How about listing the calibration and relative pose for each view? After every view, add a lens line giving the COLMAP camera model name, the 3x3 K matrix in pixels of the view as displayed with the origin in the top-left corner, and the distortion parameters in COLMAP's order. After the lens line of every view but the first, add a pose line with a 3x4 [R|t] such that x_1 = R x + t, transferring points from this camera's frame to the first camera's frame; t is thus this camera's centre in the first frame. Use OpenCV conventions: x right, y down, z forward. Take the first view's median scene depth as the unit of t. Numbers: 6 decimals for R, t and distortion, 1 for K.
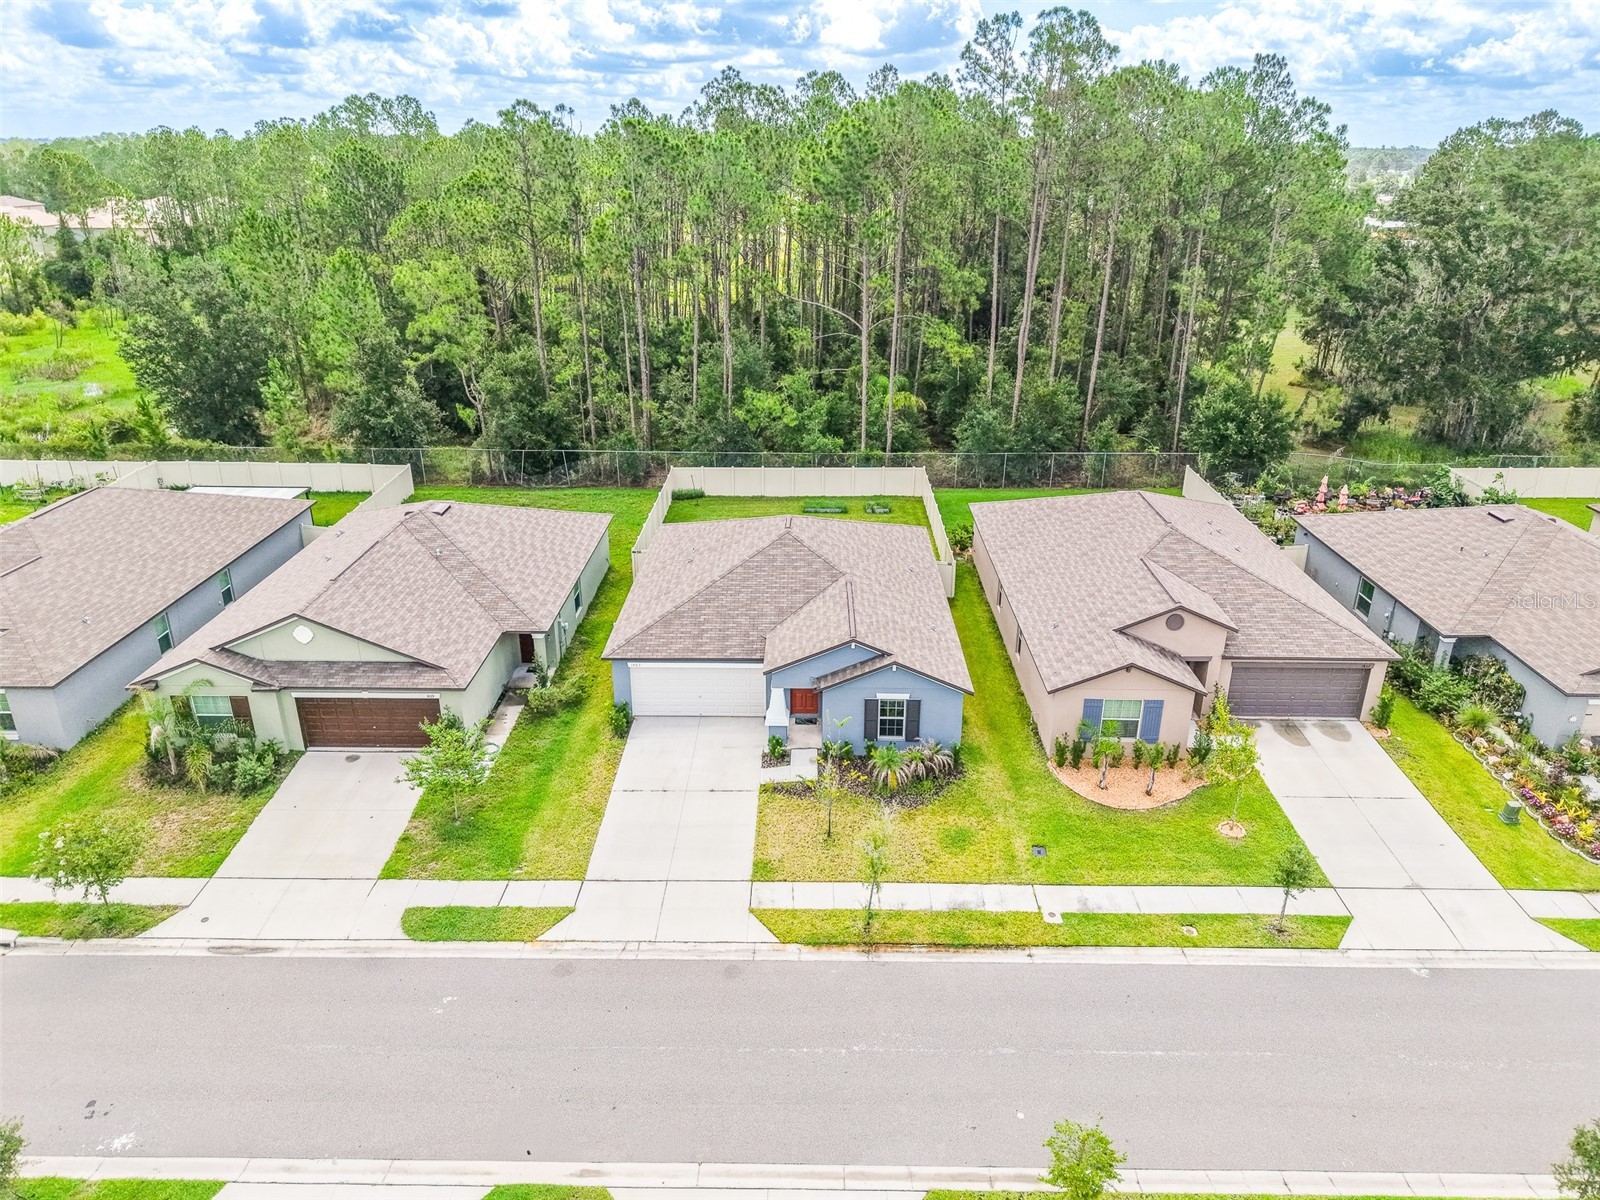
lens RADIAL K [[1088.5, 0, 800.0], [0, 1088.5, 600.0], [0, 0, 1]] dist [0.002562, -0.000082]
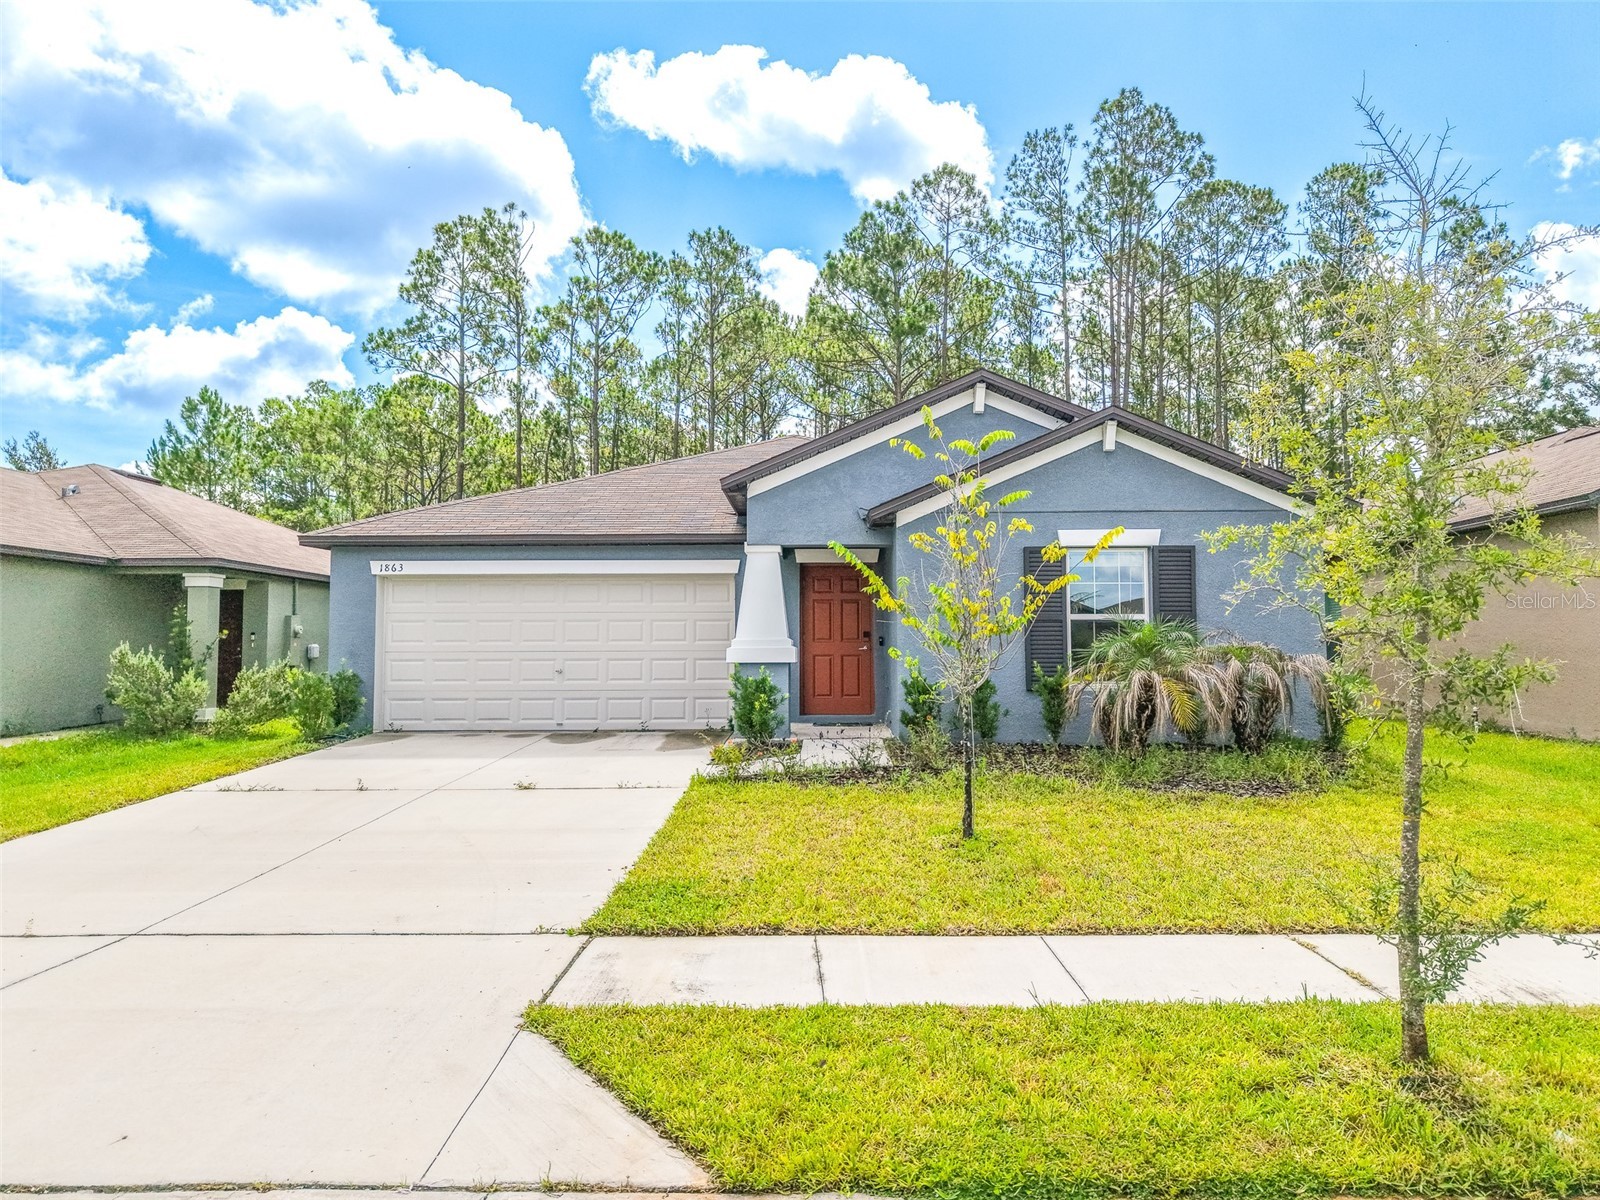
lens RADIAL K [[1088.5, 0, 800.0], [0, 1088.5, 600.0], [0, 0, 1]] dist [0.002562, -0.000082]
pose [[0.999925, -0.010555, -0.006245, -0.006618], [0.006858, 0.903367, -0.428813, 0.245996], [0.010167, 0.428738, 0.903372, 0.696562]]
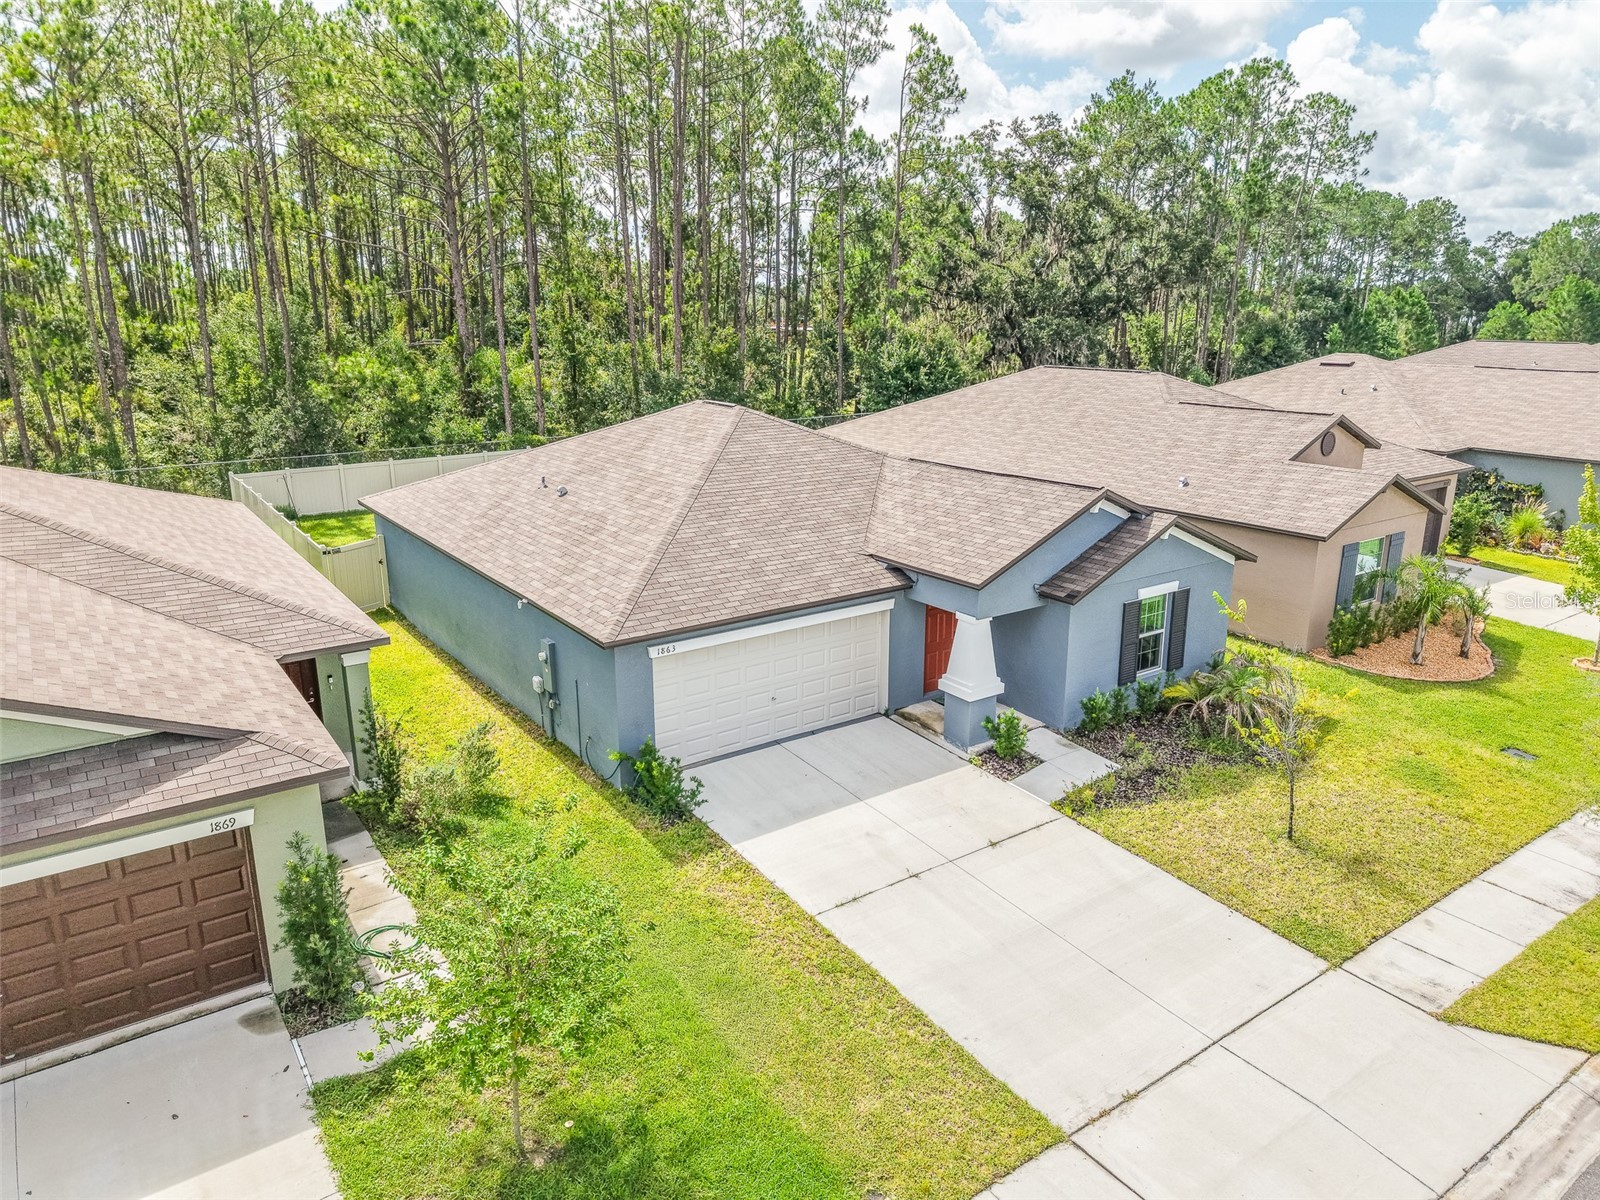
lens RADIAL K [[1088.5, 0, 800.0], [0, 1088.5, 600.0], [0, 0, 1]] dist [0.002562, -0.000082]
pose [[0.814301, -0.162312, 0.557287, -0.370032], [0.229596, 0.971873, -0.052421, 0.079605], [-0.533104, 0.170637, 0.828664, 0.628247]]
